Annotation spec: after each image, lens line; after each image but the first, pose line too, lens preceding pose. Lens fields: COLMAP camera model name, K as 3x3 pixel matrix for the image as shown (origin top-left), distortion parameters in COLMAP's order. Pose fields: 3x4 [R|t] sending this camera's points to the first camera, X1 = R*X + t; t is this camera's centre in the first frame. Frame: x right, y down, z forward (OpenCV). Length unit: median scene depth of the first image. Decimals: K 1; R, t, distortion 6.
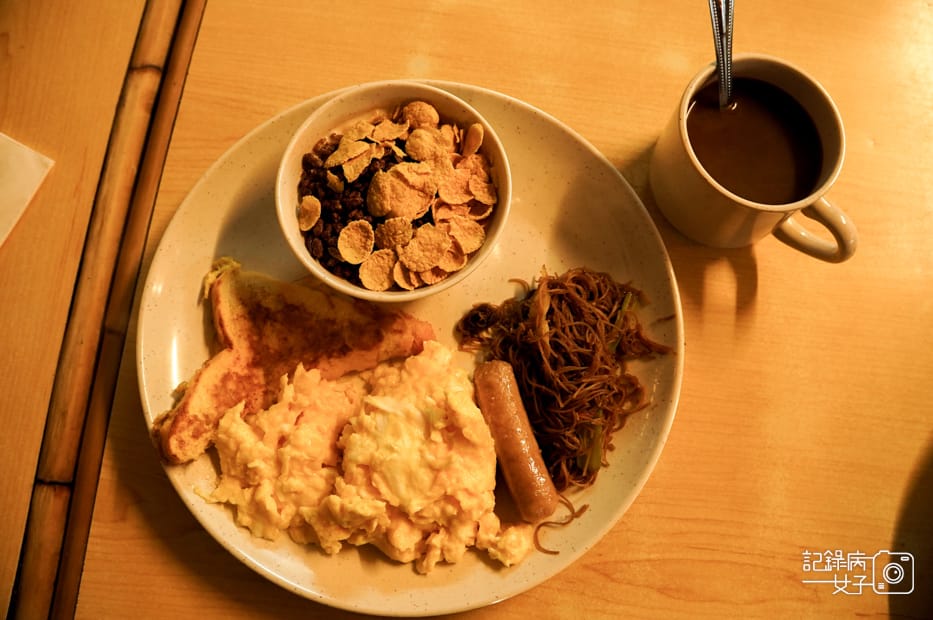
lens RADIAL K [[759.3, 0, 446.7], [0, 759.3, 313.4], [0, 0, 1]] dist [-0.195314, 0.122326]
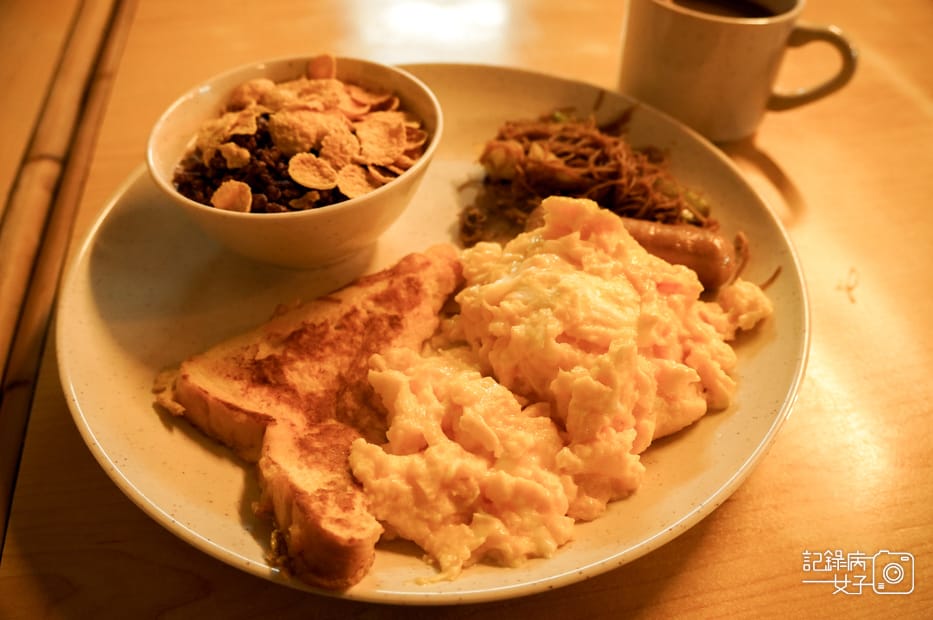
lens RADIAL K [[759.3, 0, 446.7], [0, 759.3, 313.4], [0, 0, 1]] dist [-0.195314, 0.122326]
pose [[0.624778, -0.555083, 0.549123, -0.517385], [0.762532, 0.585017, -0.276223, 0.291031], [-0.167920, 0.591302, 0.788774, 0.462835]]
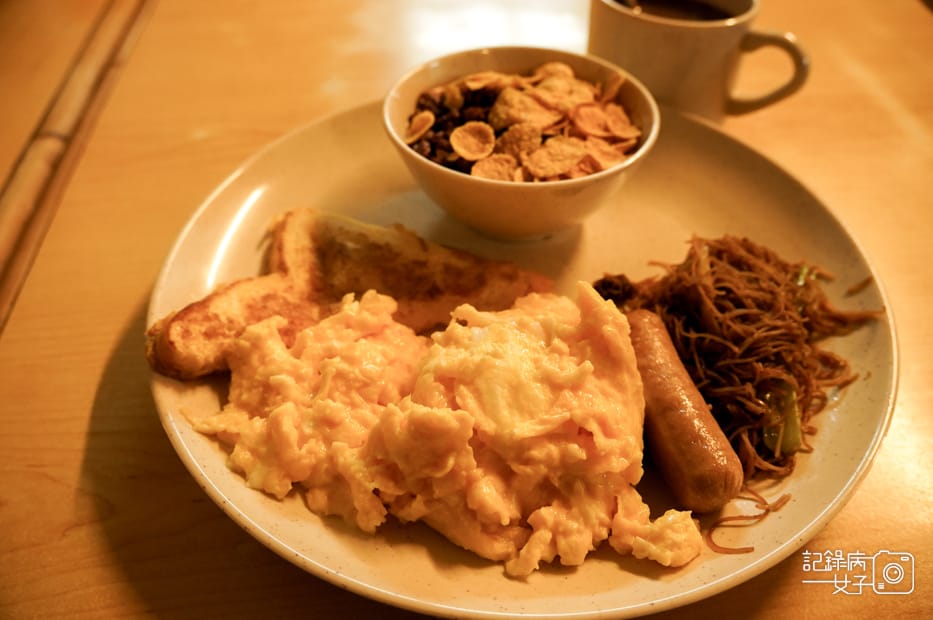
lens RADIAL K [[759.3, 0, 446.7], [0, 759.3, 313.4], [0, 0, 1]] dist [-0.195314, 0.122326]
pose [[0.990662, 0.091513, -0.101068, -0.046835], [-0.131427, 0.838208, -0.529277, 0.491280], [0.036280, 0.537618, 0.842408, 0.403302]]
